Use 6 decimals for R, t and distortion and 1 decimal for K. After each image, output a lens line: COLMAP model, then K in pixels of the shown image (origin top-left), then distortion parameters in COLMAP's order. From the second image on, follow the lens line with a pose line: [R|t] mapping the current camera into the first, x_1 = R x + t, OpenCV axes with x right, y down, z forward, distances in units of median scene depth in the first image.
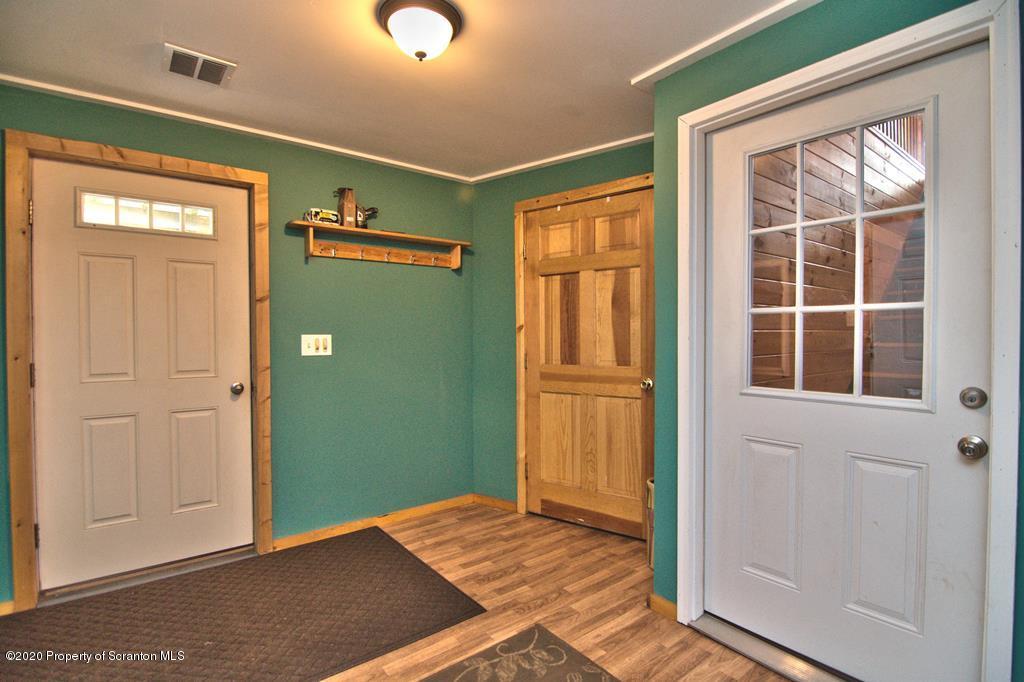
lens RADIAL K [[490.3, 0, 514.9], [0, 490.3, 343.0], [0, 0, 1]] dist [-0.004481, -0.011051]
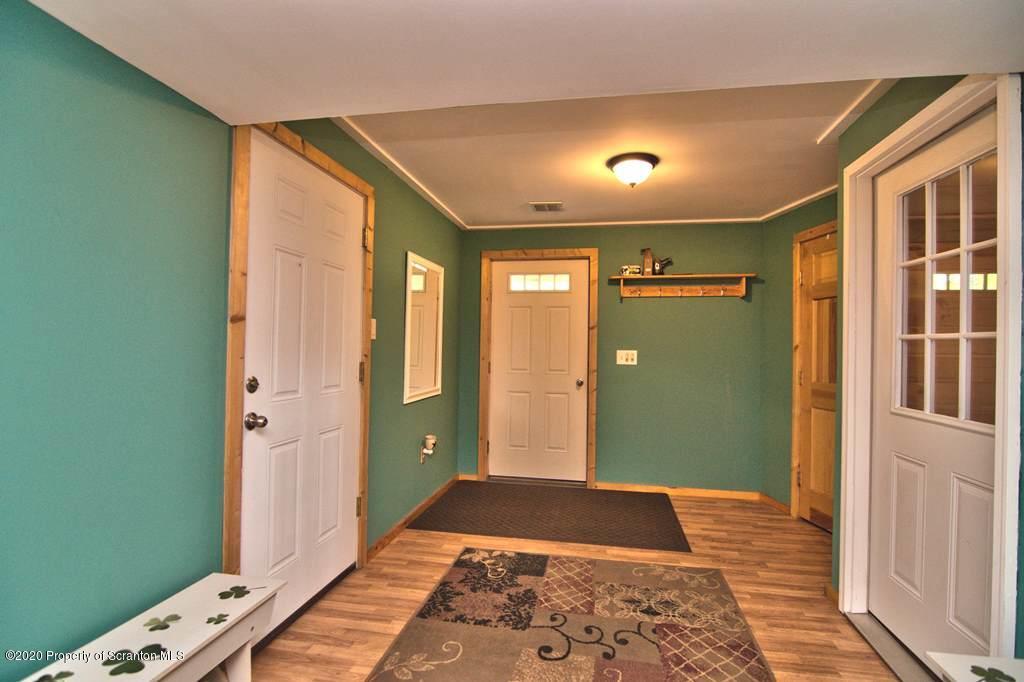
lens RADIAL K [[490.3, 0, 514.9], [0, 490.3, 343.0], [0, 0, 1]] dist [-0.004481, -0.011051]
pose [[0.665220, 0.008609, -0.746598, 0.486191], [-0.029117, 0.999472, -0.014418, -0.008135], [0.746080, 0.031330, 0.665119, -0.239942]]
